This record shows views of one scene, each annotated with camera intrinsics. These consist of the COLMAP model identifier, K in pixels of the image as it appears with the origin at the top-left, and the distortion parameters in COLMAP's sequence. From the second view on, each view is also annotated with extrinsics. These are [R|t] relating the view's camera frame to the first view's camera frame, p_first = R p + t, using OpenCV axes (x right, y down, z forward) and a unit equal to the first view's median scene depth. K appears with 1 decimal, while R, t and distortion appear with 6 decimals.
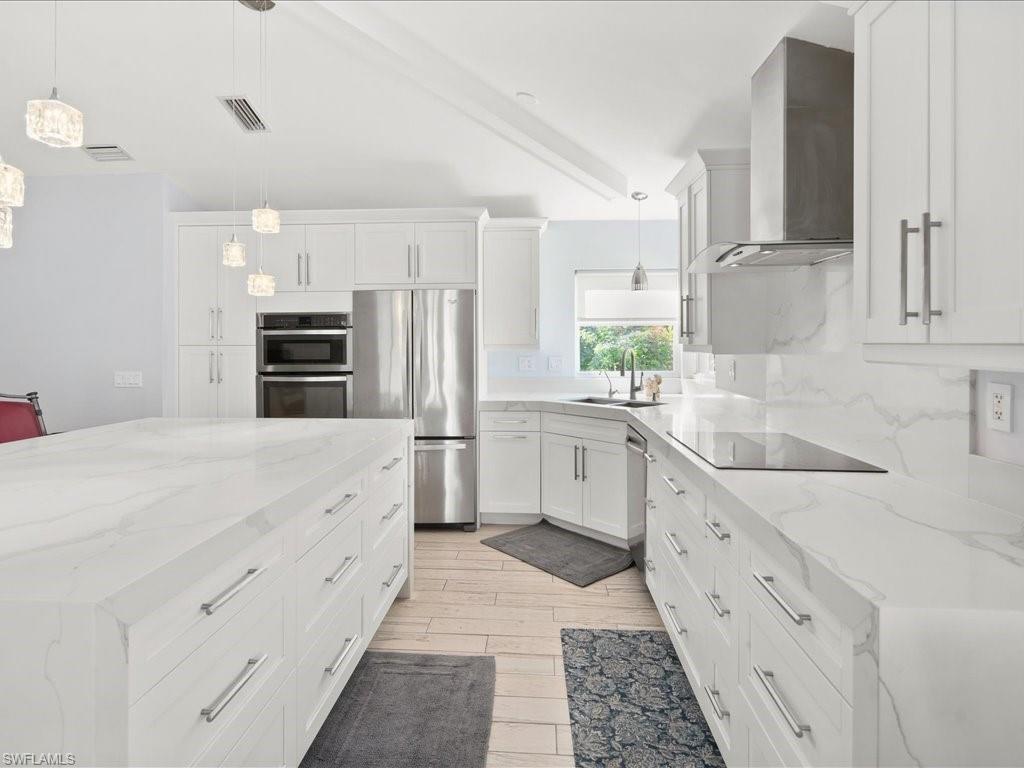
lens RADIAL K [[557.0, 0, 510.9], [0, 557.0, 348.8], [0, 0, 1]] dist [-0.000946, -0.001120]
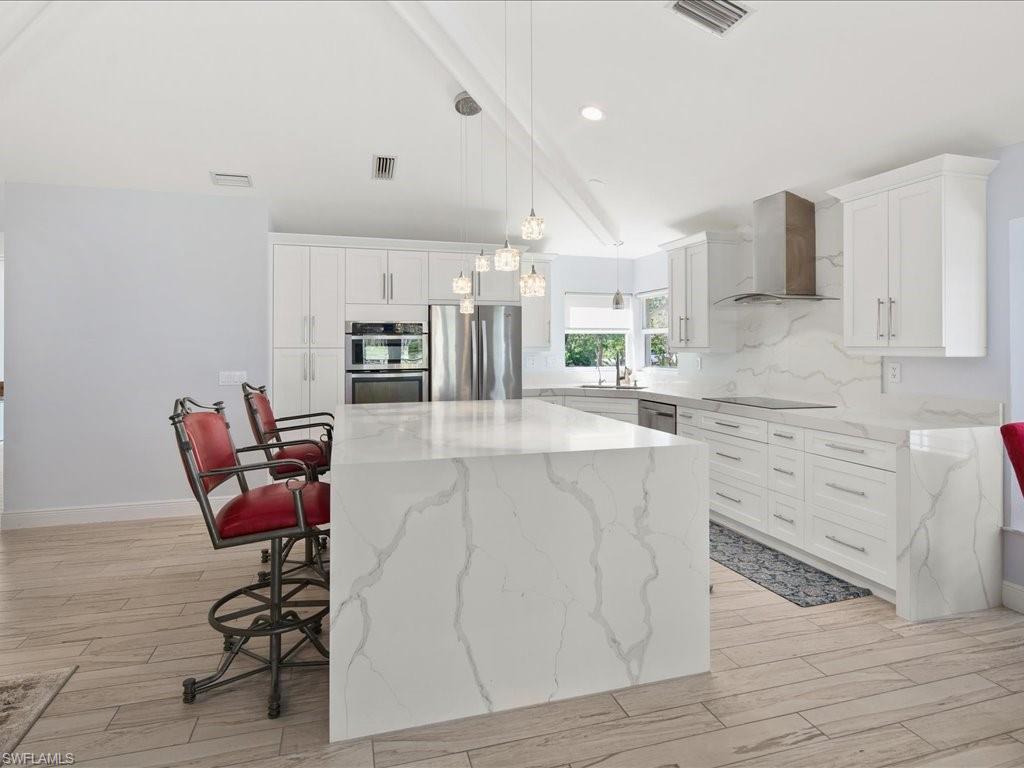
lens RADIAL K [[557.0, 0, 510.9], [0, 557.0, 348.8], [0, 0, 1]] dist [-0.000946, -0.001120]
pose [[0.939577, -0.001442, 0.342335, -0.539339], [0.003017, 0.999987, -0.004067, 0.001439], [-0.342325, 0.004854, 0.939569, -0.252575]]
